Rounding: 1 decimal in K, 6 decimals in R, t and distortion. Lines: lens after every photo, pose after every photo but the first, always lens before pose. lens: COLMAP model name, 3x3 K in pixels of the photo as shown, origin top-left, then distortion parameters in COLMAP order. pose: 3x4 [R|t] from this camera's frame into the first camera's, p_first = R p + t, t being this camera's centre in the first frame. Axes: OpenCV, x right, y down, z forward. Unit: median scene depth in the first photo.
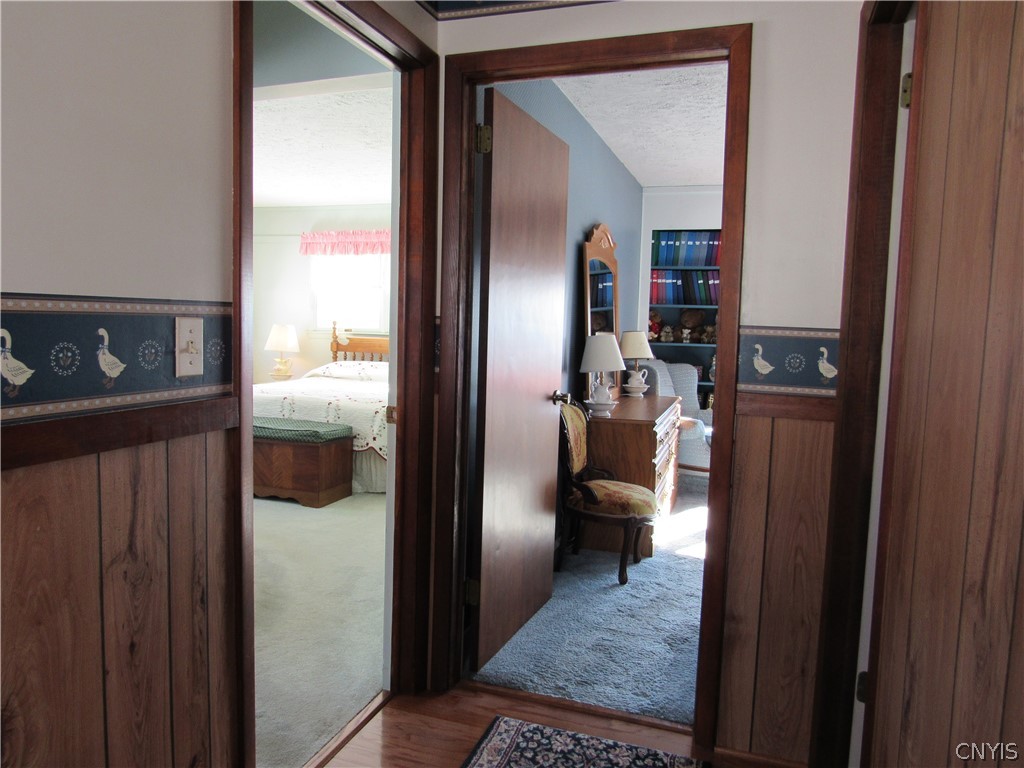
lens RADIAL K [[735.1, 0, 512.0], [0, 735.1, 384.0], [0, 0, 1]] dist [-0.008272, 0.001058]
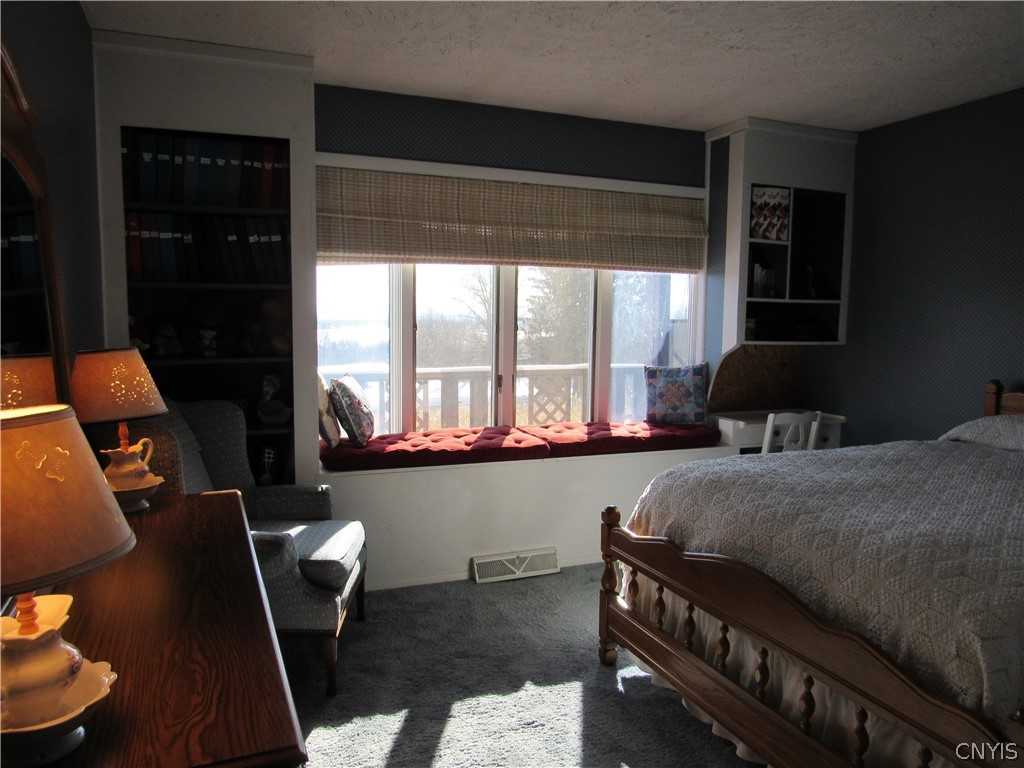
lens RADIAL K [[735.1, 0, 512.0], [0, 735.1, 384.0], [0, 0, 1]] dist [-0.008272, 0.001058]
pose [[0.773762, -0.076738, 0.628812, 0.074829], [0.072765, 0.996832, 0.032111, -0.038362], [-0.629284, 0.020909, 0.776894, 0.468831]]
